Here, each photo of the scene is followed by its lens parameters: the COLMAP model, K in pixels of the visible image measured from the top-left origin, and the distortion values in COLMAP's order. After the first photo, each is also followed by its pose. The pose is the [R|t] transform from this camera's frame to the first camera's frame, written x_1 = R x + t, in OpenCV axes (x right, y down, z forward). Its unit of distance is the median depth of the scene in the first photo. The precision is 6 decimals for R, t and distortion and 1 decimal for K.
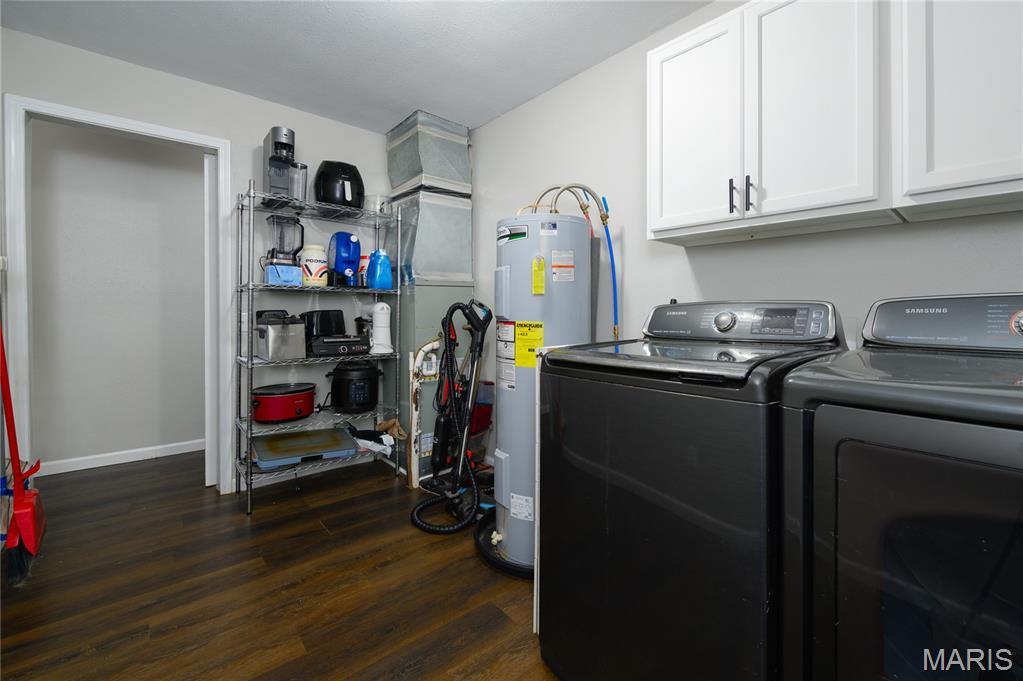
lens RADIAL K [[431.9, 0, 507.3], [0, 431.9, 296.4], [0, 0, 1]] dist [-0.002878, 0.000045]
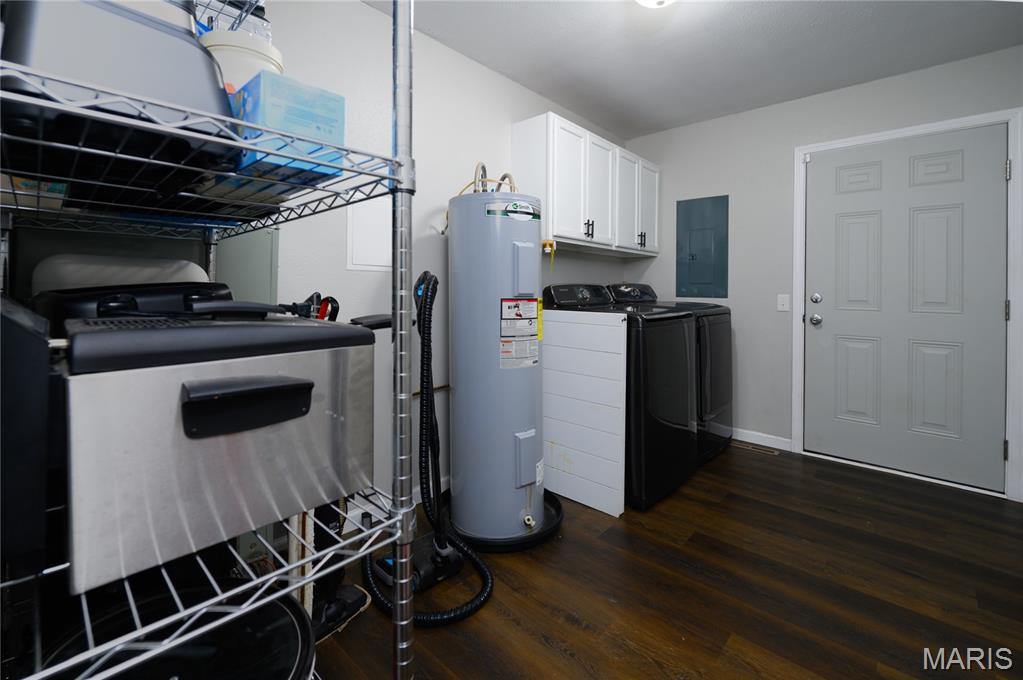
lens RADIAL K [[431.9, 0, 507.3], [0, 431.9, 295.9], [0, 0, 1]] dist [-0.002878, 0.000045]
pose [[-0.118413, 0.002412, 0.992961, -1.006312], [-0.005500, 0.999980, -0.003085, 0.055540], [-0.992949, -0.005827, -0.118398, 1.190760]]
